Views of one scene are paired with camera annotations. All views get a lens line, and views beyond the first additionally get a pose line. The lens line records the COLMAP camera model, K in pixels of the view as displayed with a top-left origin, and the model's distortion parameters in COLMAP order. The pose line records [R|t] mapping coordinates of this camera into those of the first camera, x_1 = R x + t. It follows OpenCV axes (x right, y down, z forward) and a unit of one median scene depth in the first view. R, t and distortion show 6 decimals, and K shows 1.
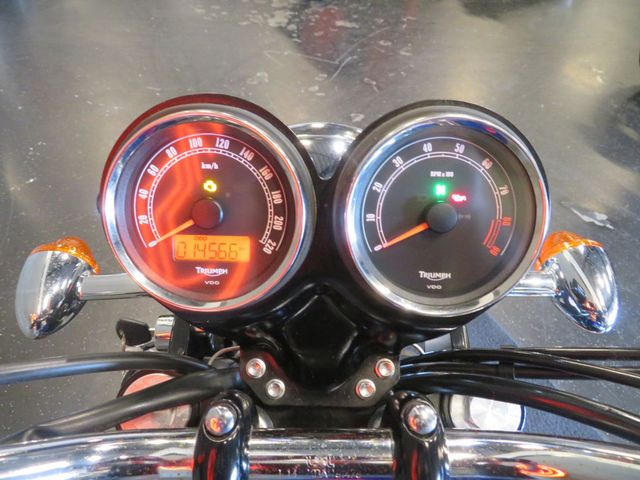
lens RADIAL K [[457.7, 0, 317.9], [0, 457.7, 241.2], [0, 0, 1]] dist [-0.003882, 0.000177]
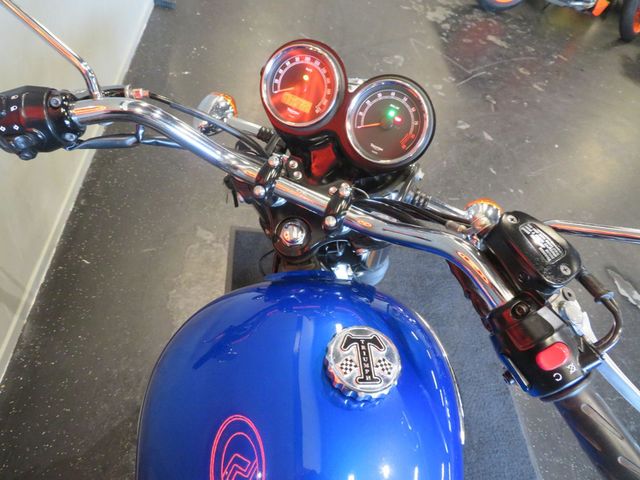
lens RADIAL K [[457.7, 0, 317.9], [0, 457.7, 241.2], [0, 0, 1]] dist [-0.003882, 0.000177]
pose [[0.901809, 0.406092, -0.147746, 0.037827], [-0.400255, 0.913828, 0.068663, 0.034083], [0.162898, -0.002785, 0.986639, -0.099260]]
